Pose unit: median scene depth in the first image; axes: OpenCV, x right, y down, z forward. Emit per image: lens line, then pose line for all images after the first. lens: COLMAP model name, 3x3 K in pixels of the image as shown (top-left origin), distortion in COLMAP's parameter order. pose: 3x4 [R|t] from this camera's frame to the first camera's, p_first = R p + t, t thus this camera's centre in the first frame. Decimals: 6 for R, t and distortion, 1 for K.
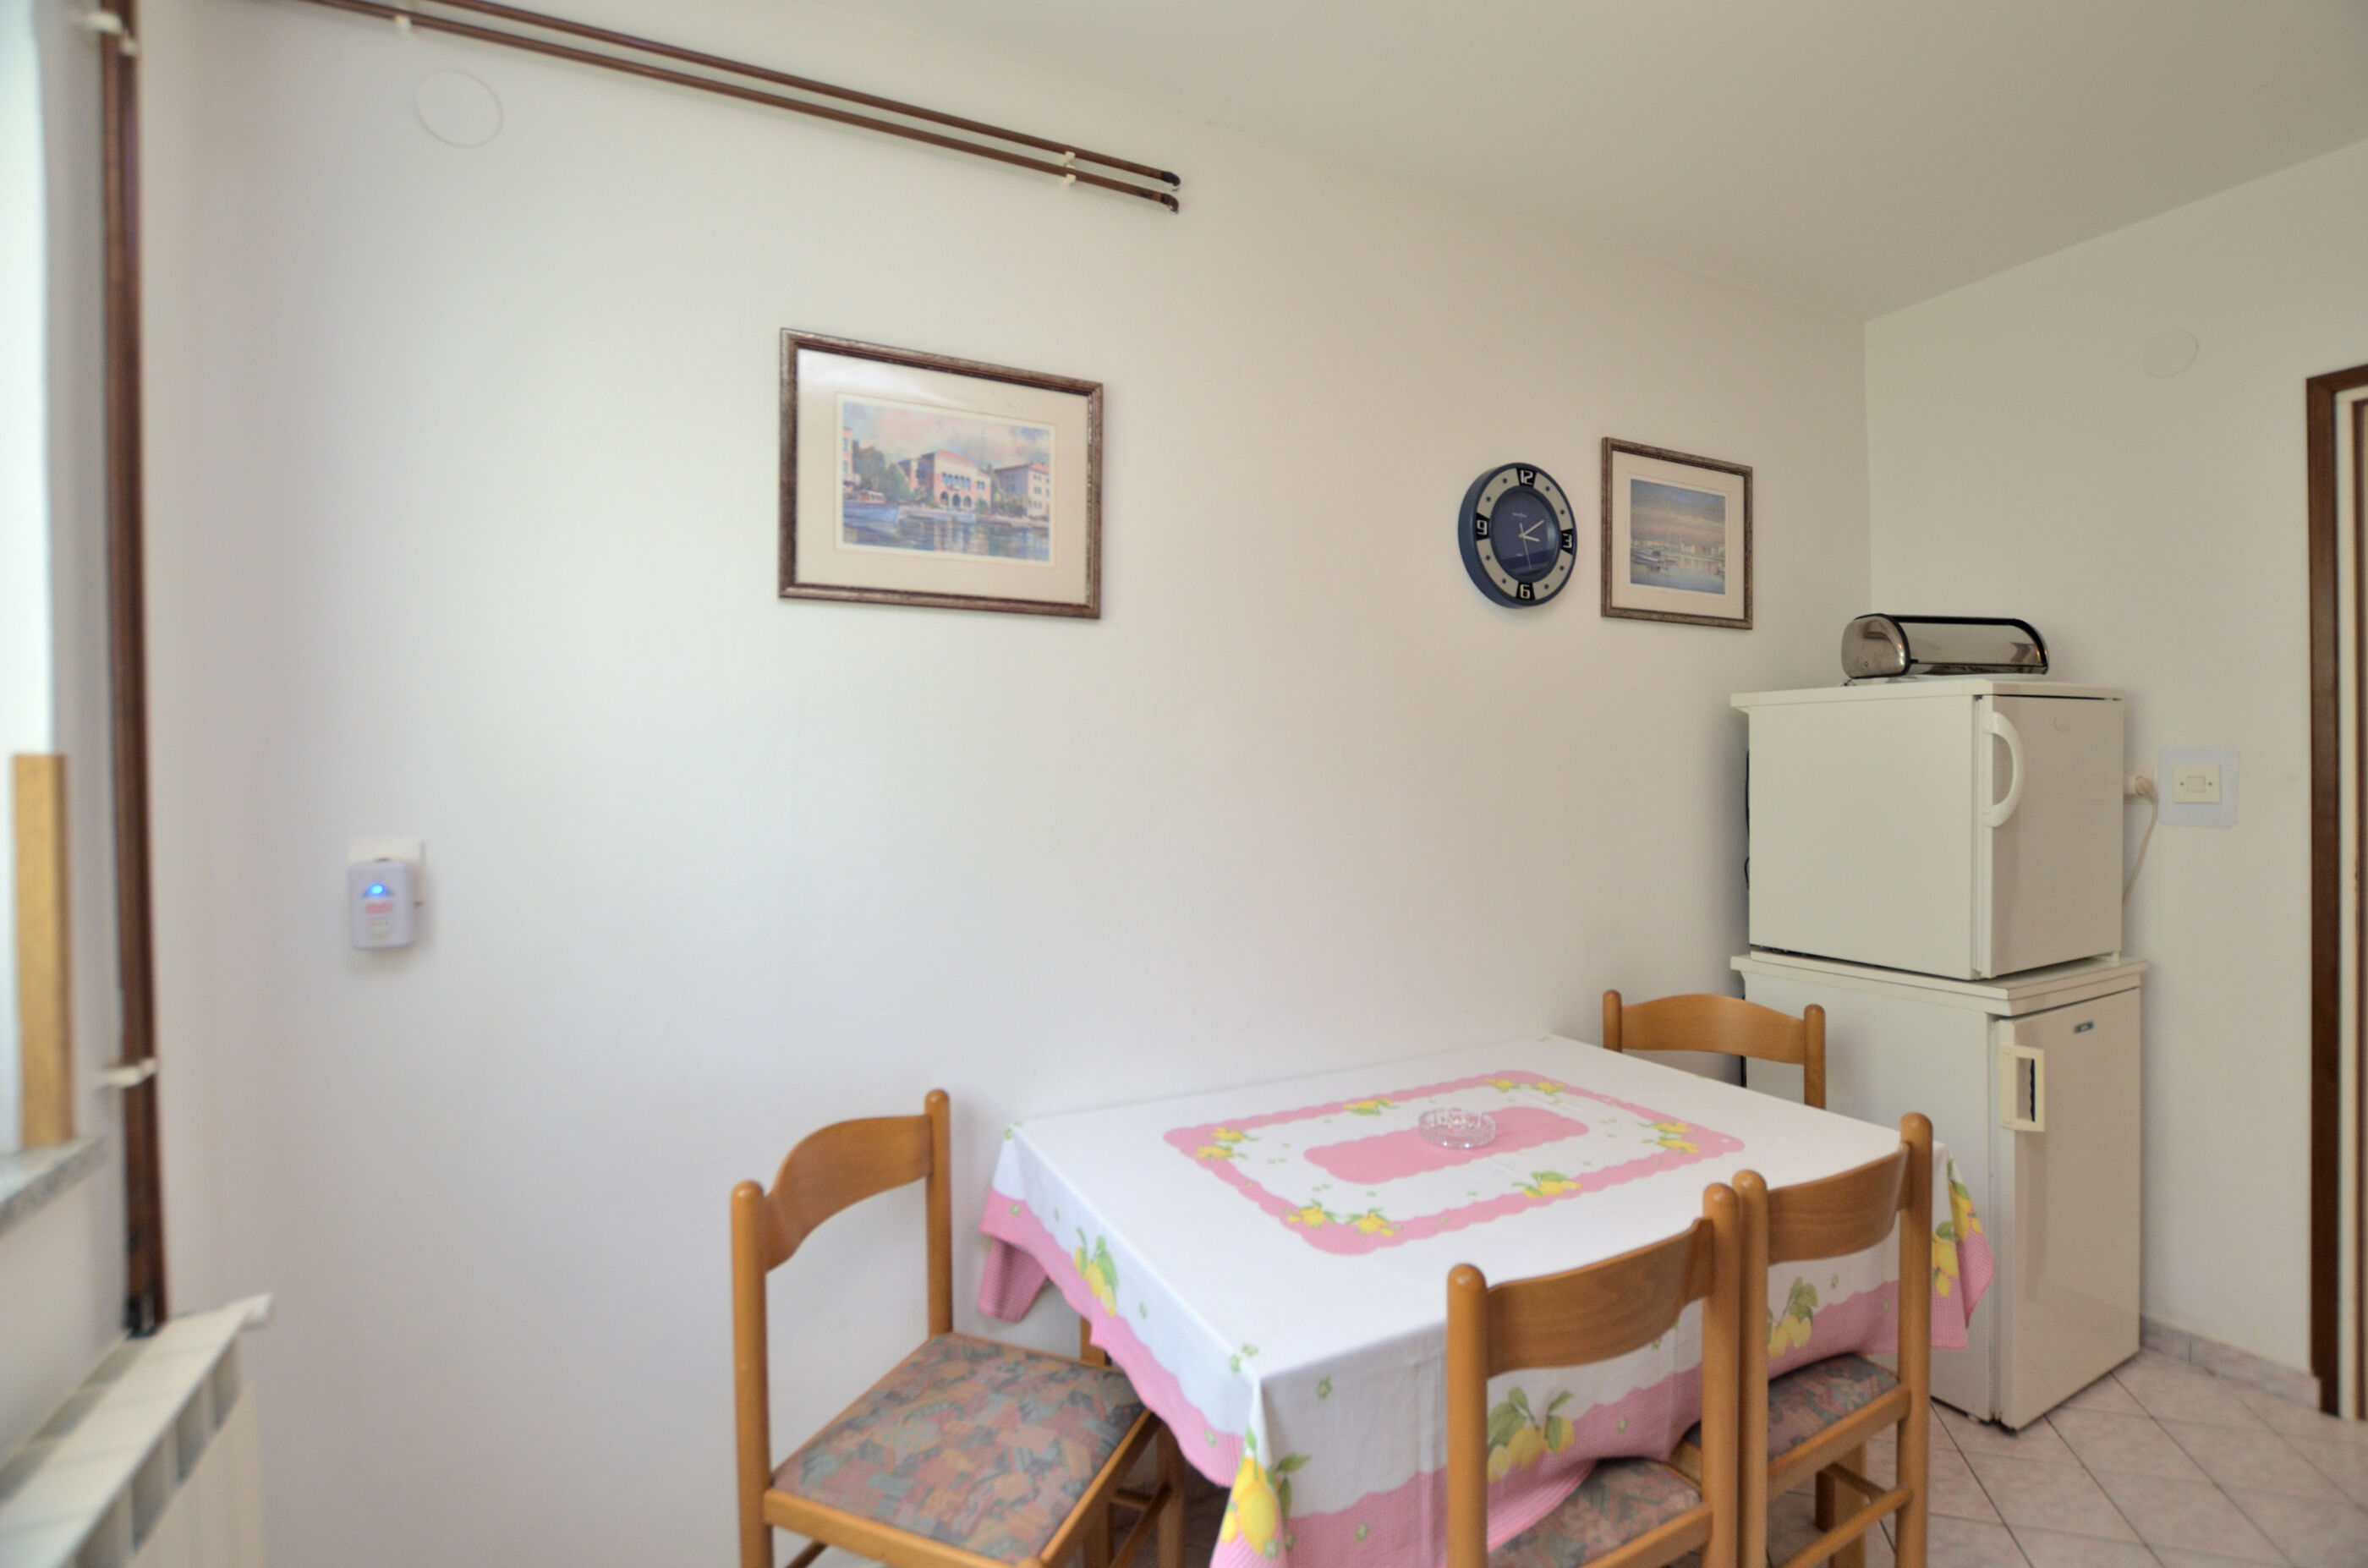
lens RADIAL K [[1030.8, 0, 1204.0], [0, 1030.8, 784.1], [0, 0, 1]] dist [-0.032614, 0.003423]
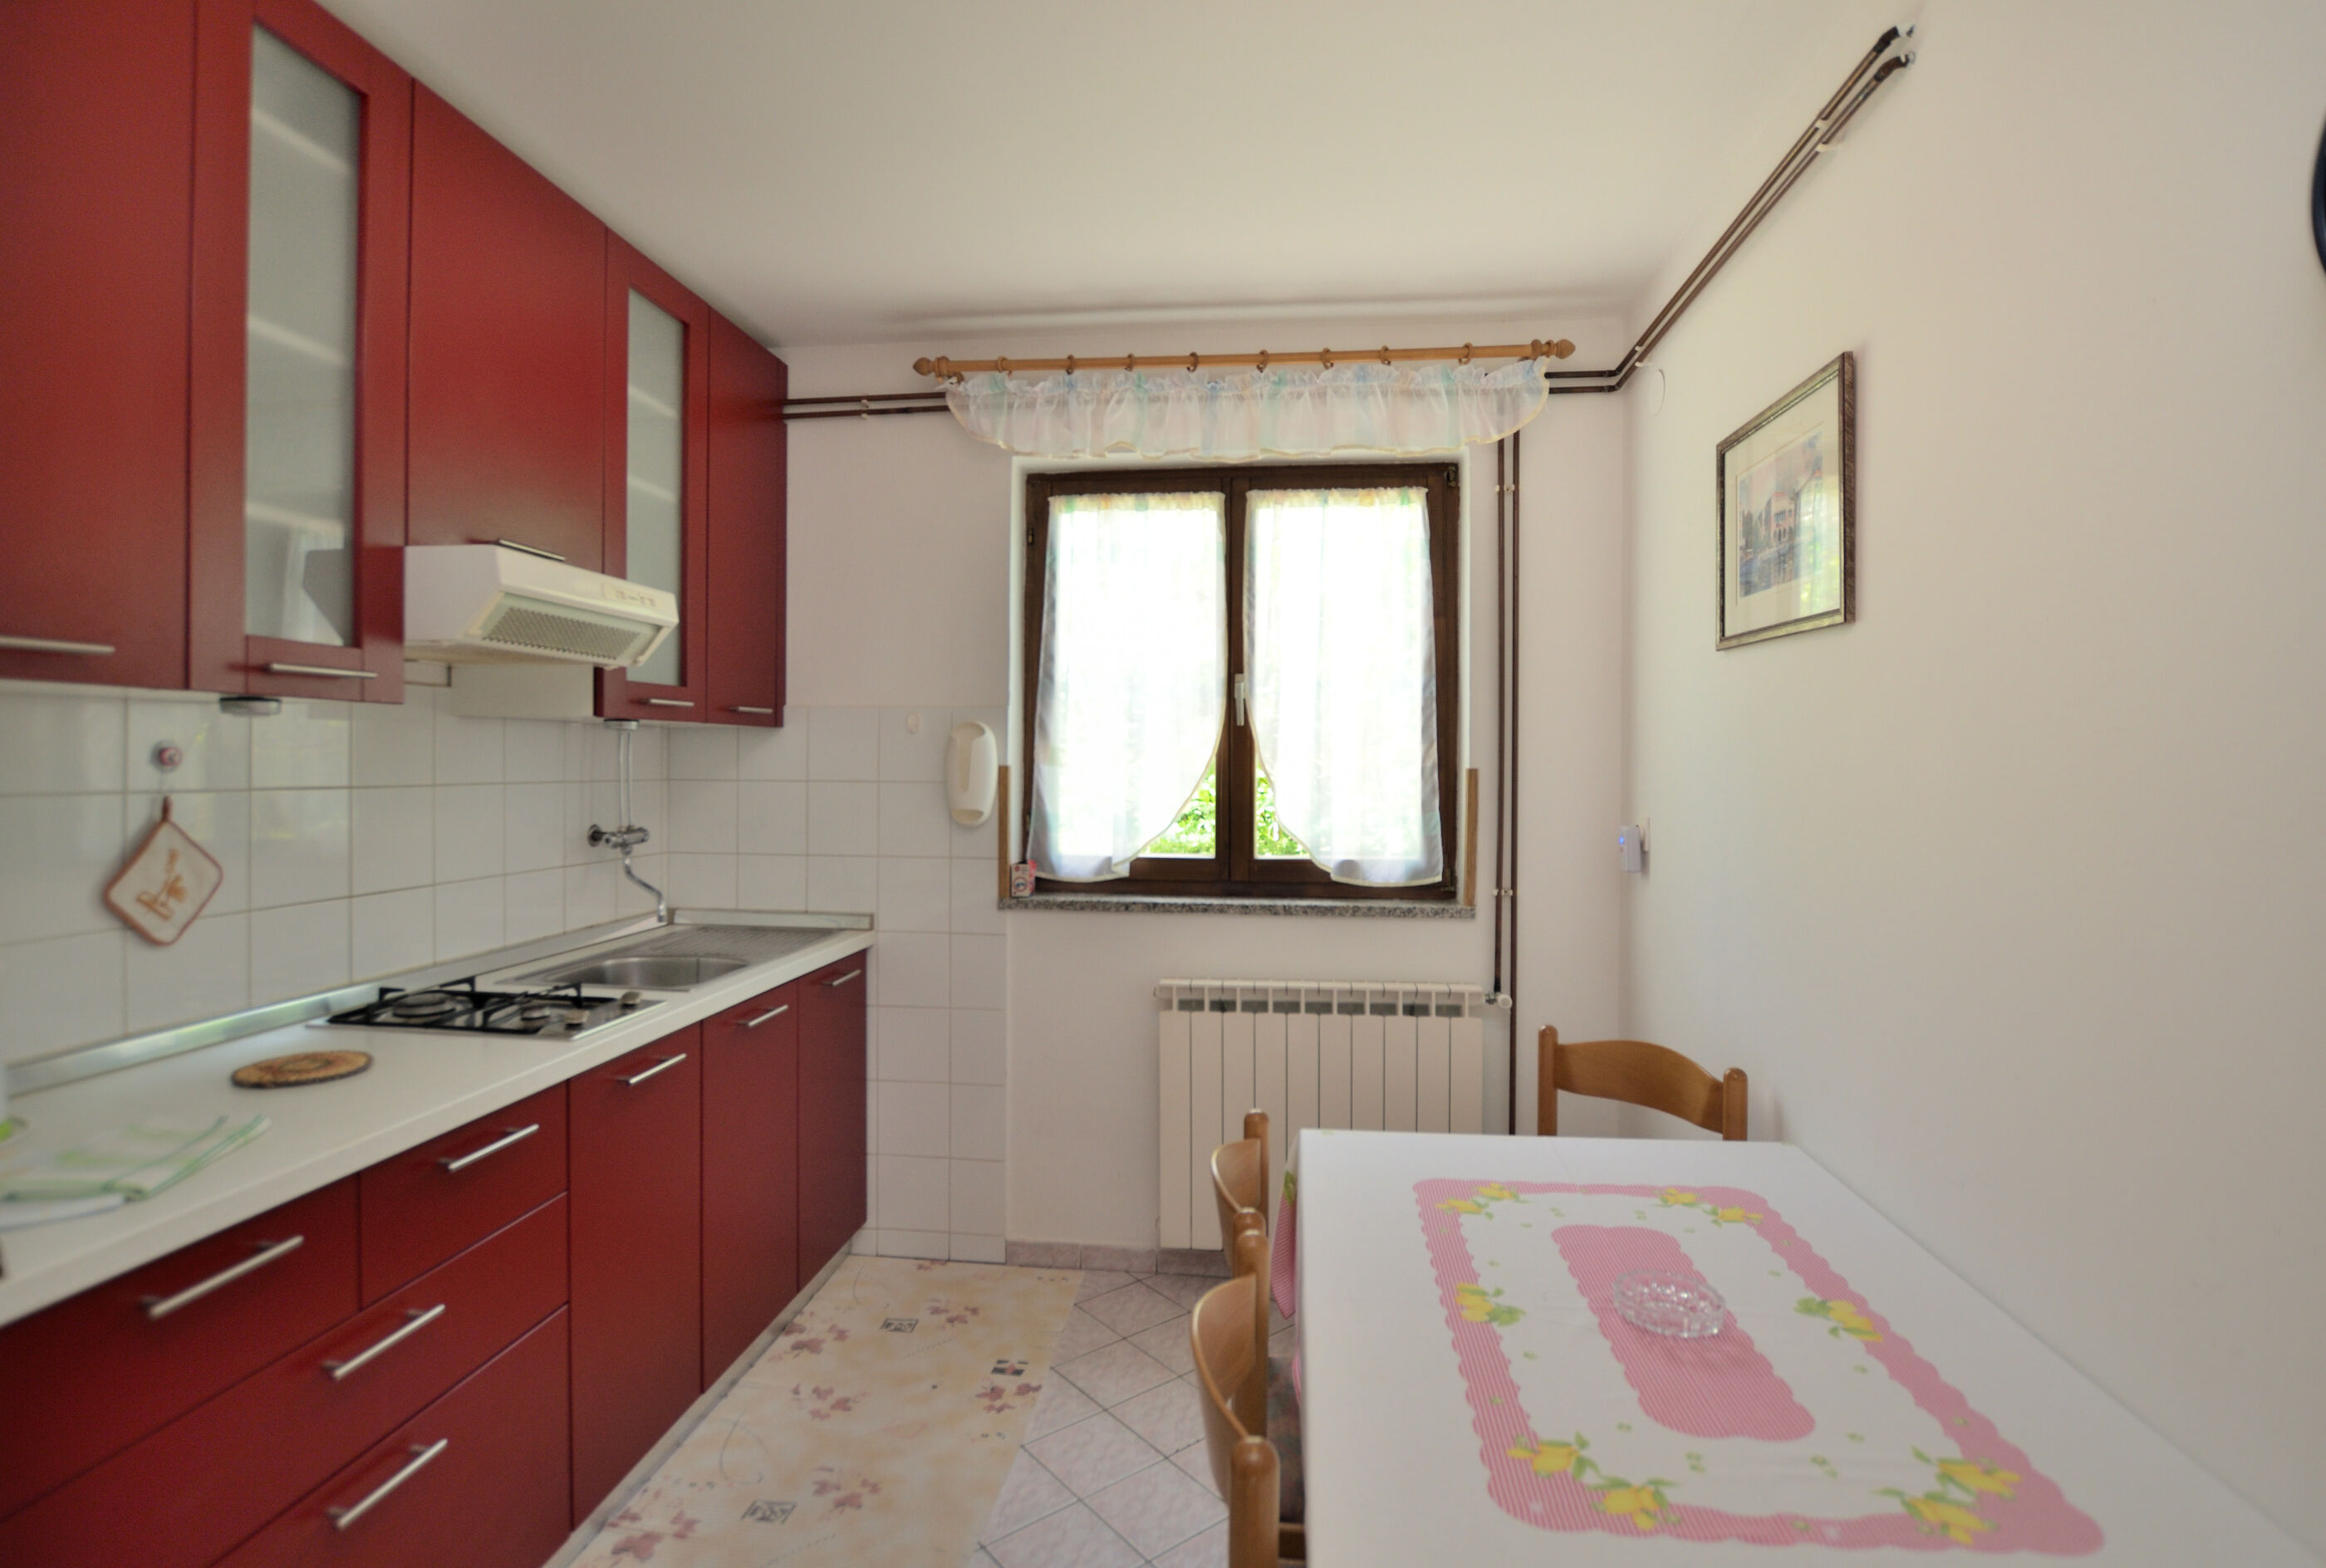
lens RADIAL K [[1086.9, 0, 1178.1], [0, 1086.9, 768.2], [0, 0, 1]] dist [-0.020742, 0.001029]
pose [[-0.543382, 0.020125, -0.839245, 1.114189], [-0.000183, 0.999710, 0.024091, -0.066400], [0.839486, 0.013244, -0.543220, 1.163499]]
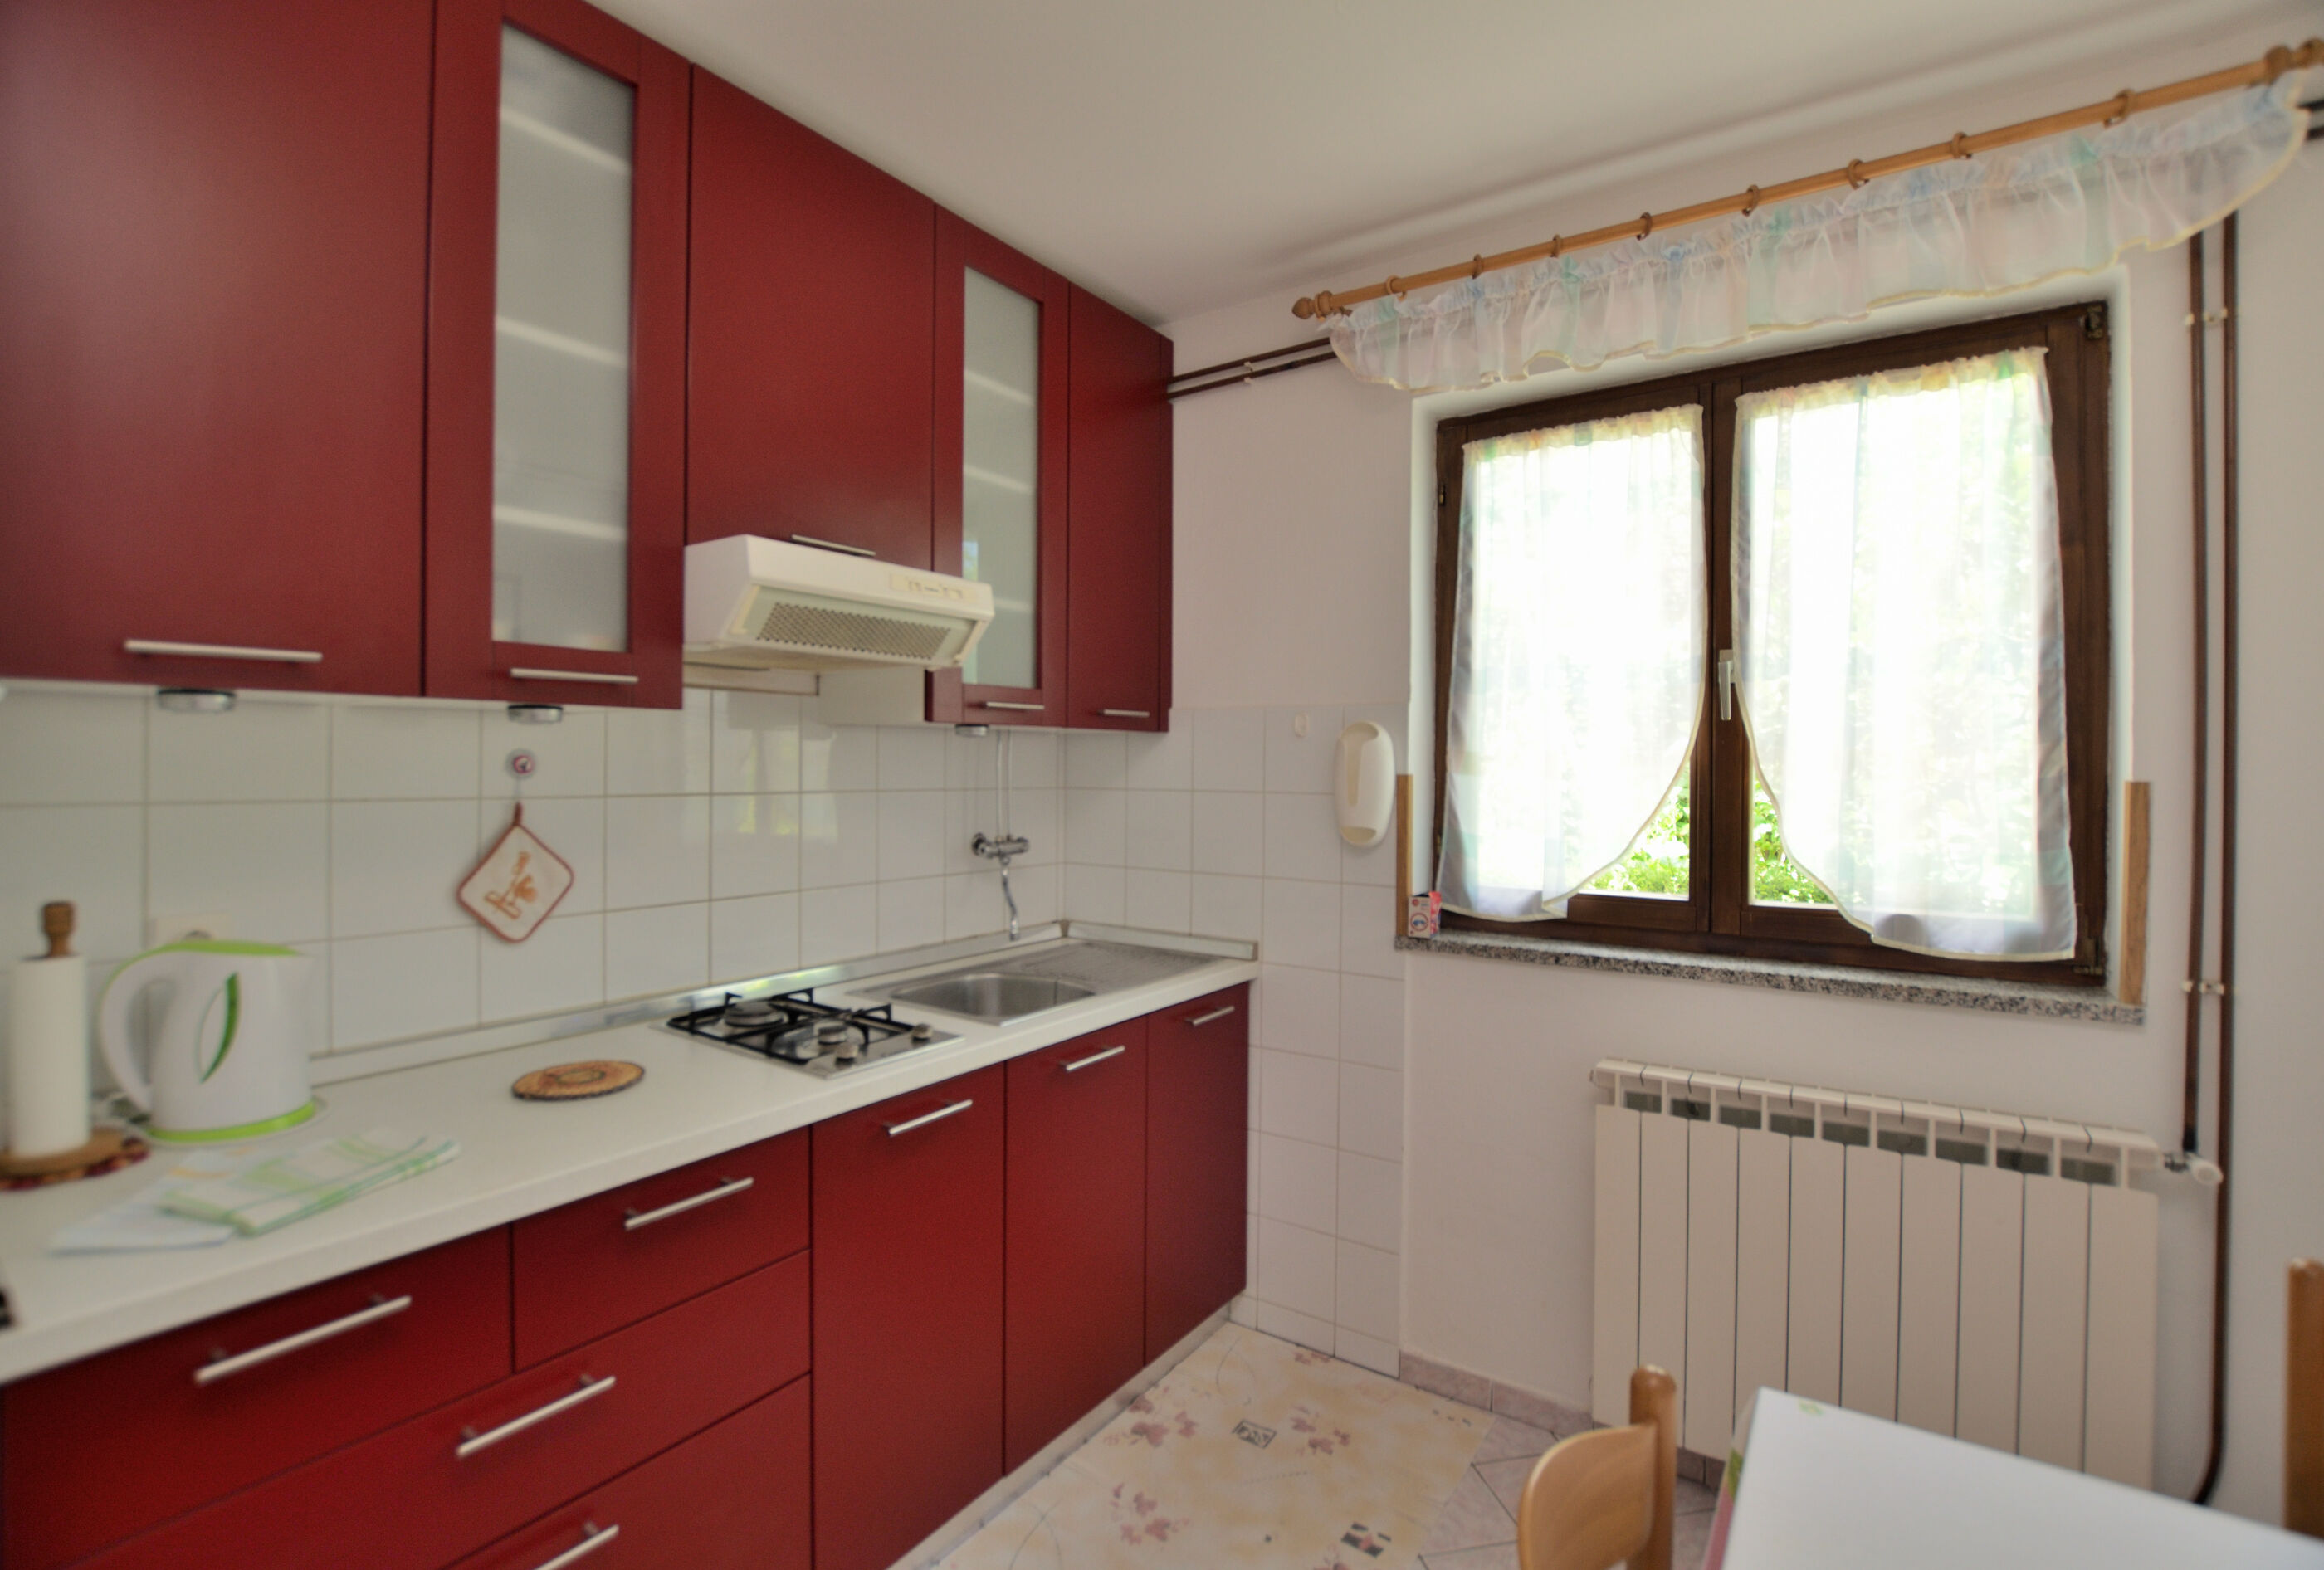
lens RADIAL K [[1064.6, 0, 1152.8], [0, 1064.6, 770.7], [0, 0, 1]] dist [-0.023876, 0.001900]
pose [[-0.877626, 0.015378, -0.479099, 0.714286], [0.007855, 0.999812, 0.017704, -0.060078], [0.479282, 0.011774, -0.877582, 1.042238]]
